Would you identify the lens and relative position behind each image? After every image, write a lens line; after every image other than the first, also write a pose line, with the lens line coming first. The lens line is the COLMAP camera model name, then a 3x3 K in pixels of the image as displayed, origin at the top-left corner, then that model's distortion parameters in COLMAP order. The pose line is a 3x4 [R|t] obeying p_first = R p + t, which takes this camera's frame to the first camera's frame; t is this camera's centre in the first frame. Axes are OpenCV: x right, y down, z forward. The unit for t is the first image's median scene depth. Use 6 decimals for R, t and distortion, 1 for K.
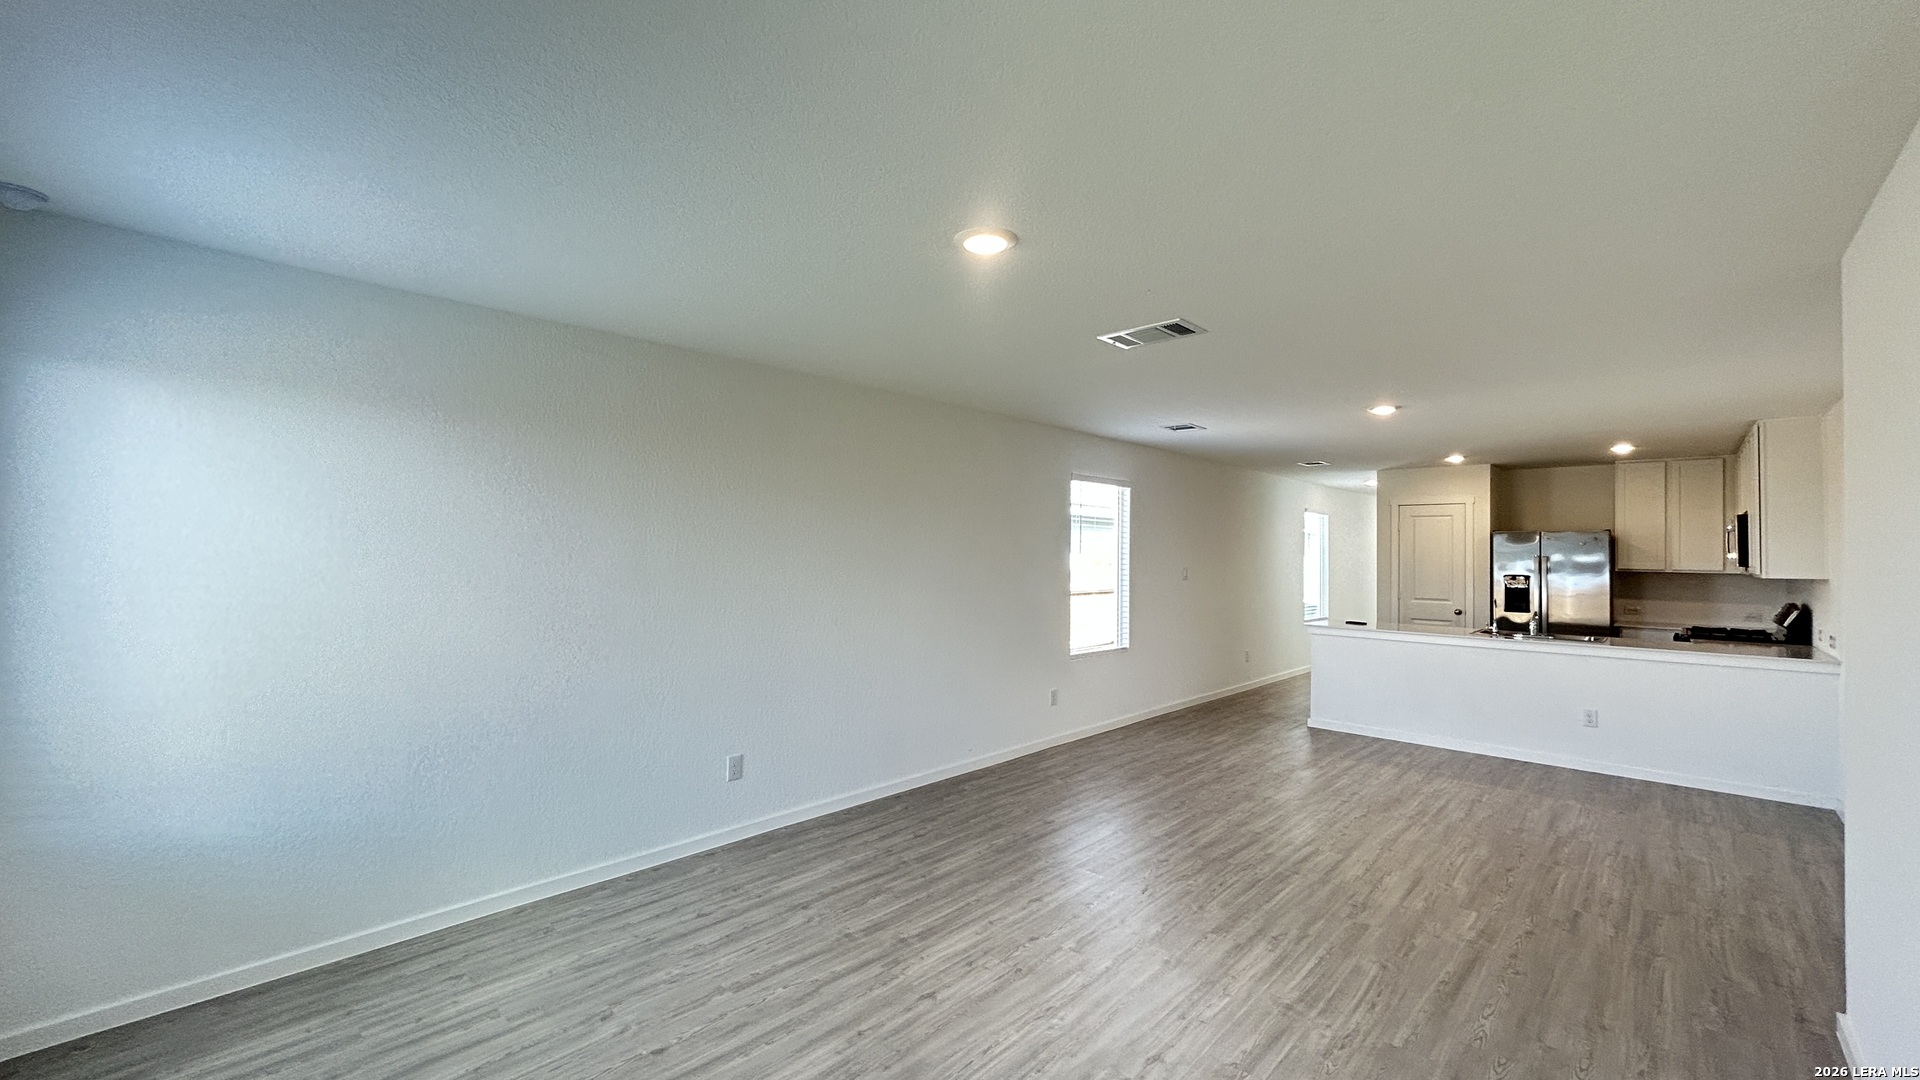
lens RADIAL K [[773.8, 0, 964.0], [0, 773.8, 539.5], [0, 0, 1]] dist [0.006869, 0.000118]
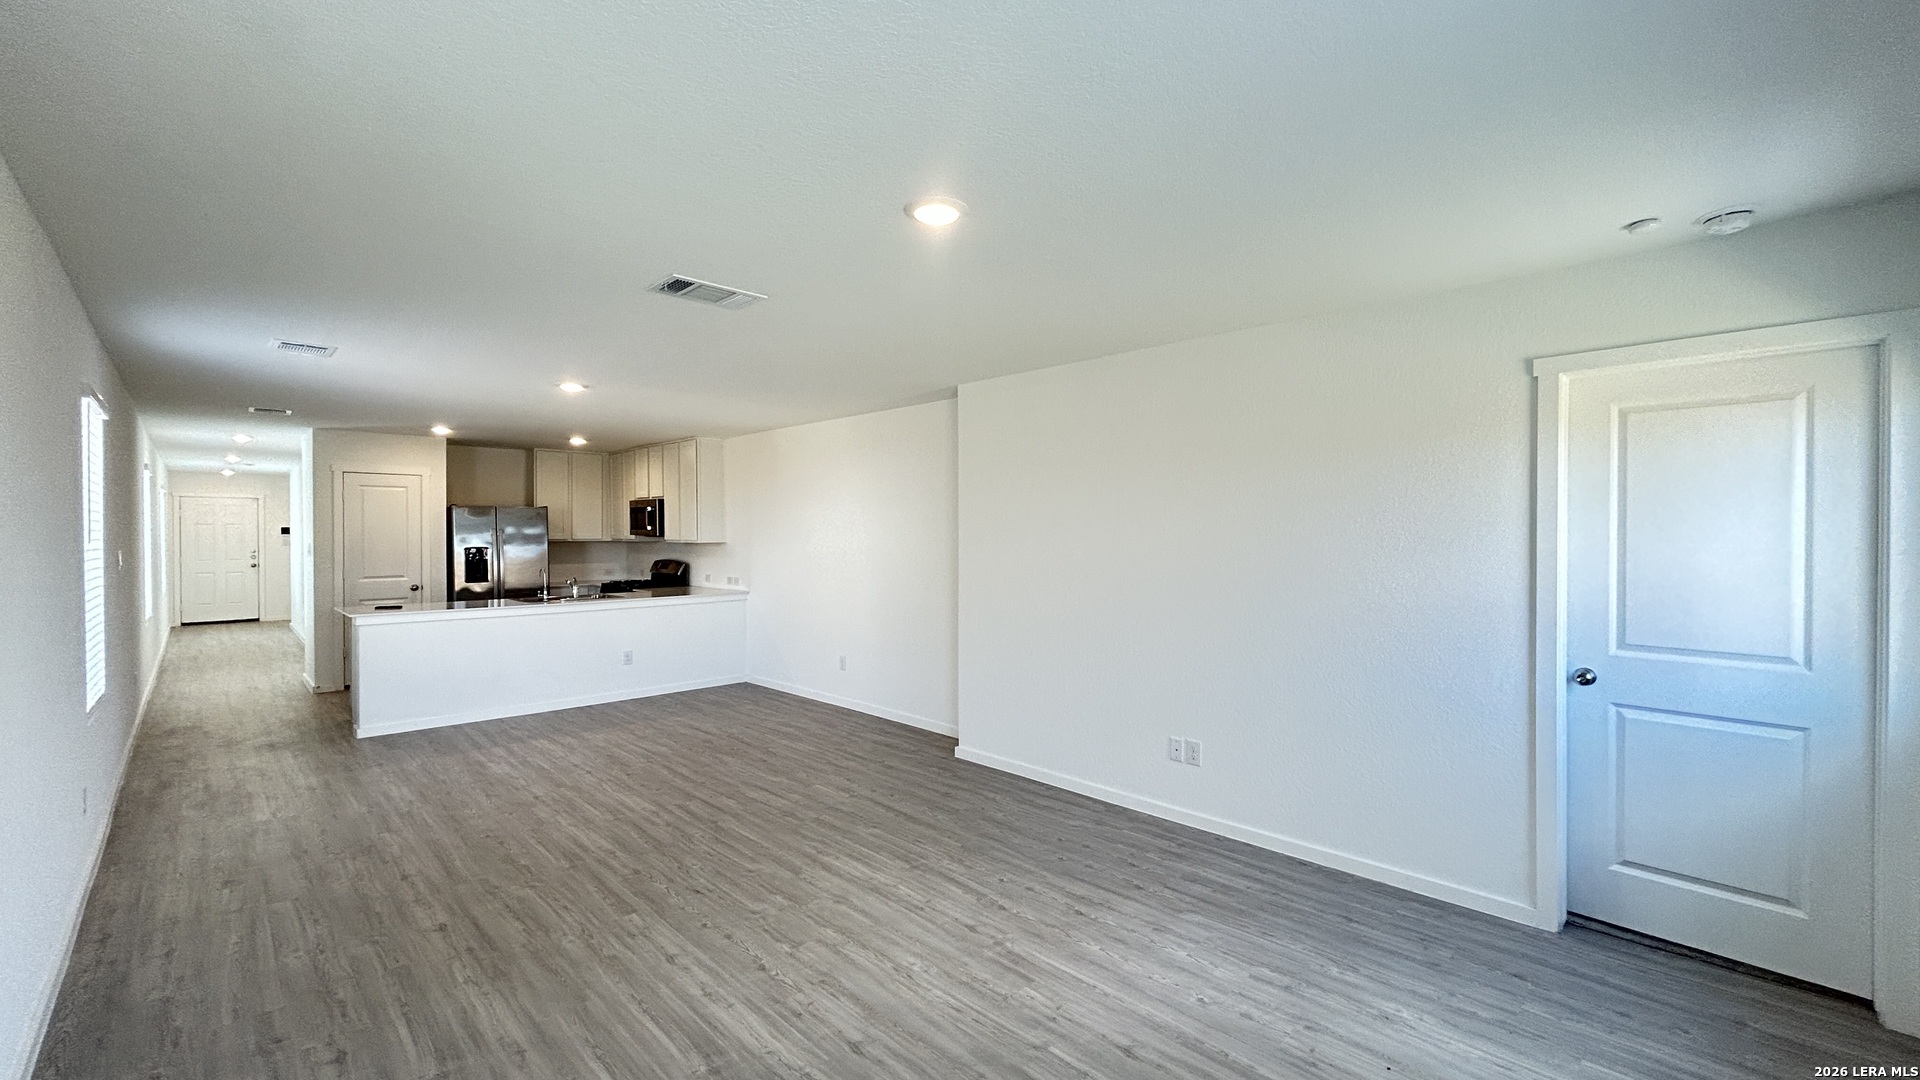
lens RADIAL K [[773.8, 0, 964.0], [0, 773.8, 539.5], [0, 0, 1]] dist [0.006869, 0.000118]
pose [[0.043758, -0.020033, 0.998841, -0.397079], [-0.016046, 0.999656, 0.020752, 0.004002], [-0.998913, -0.016935, 0.043422, 0.382880]]
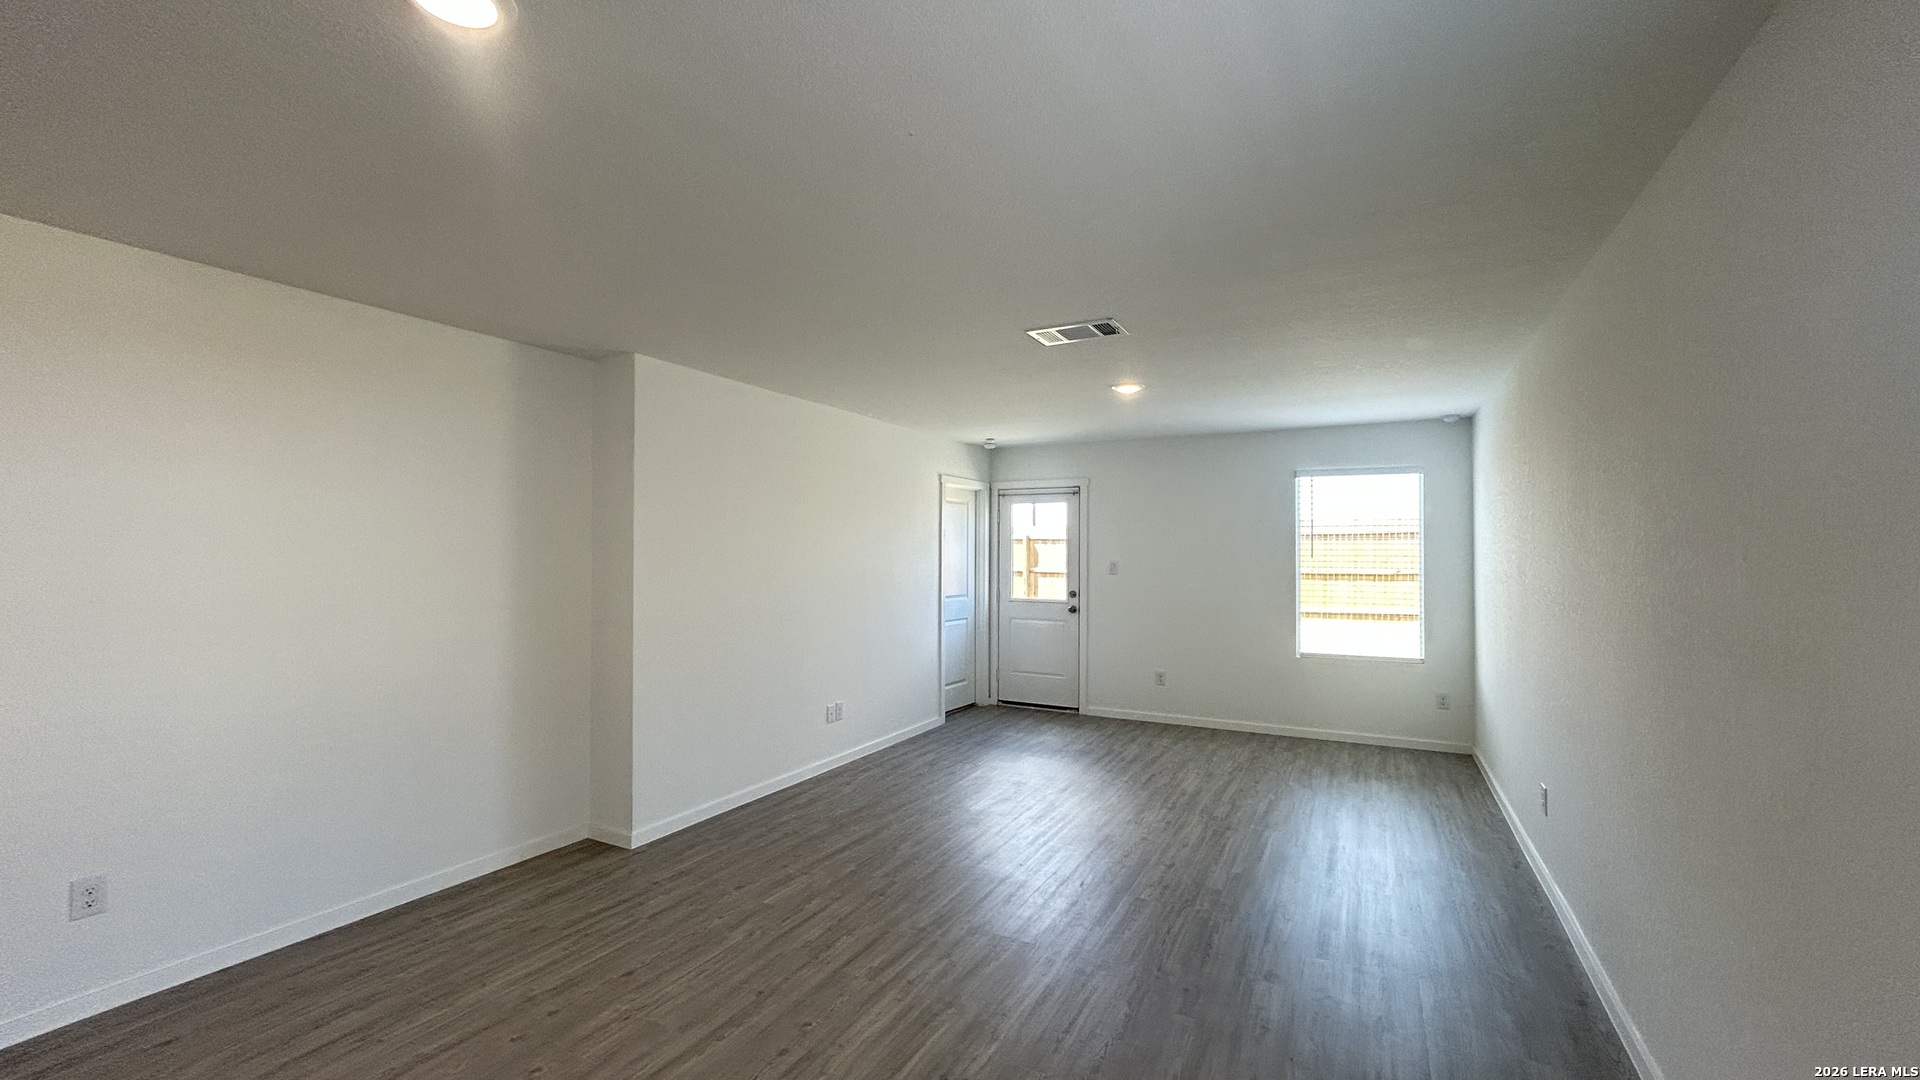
lens RADIAL K [[773.8, 0, 964.0], [0, 773.8, 539.5], [0, 0, 1]] dist [0.006869, 0.000118]
pose [[-0.965496, -0.018966, -0.259727, 0.380702], [-0.009708, 0.999272, -0.036883, 0.029420], [0.260237, -0.033089, -0.964978, 1.141225]]
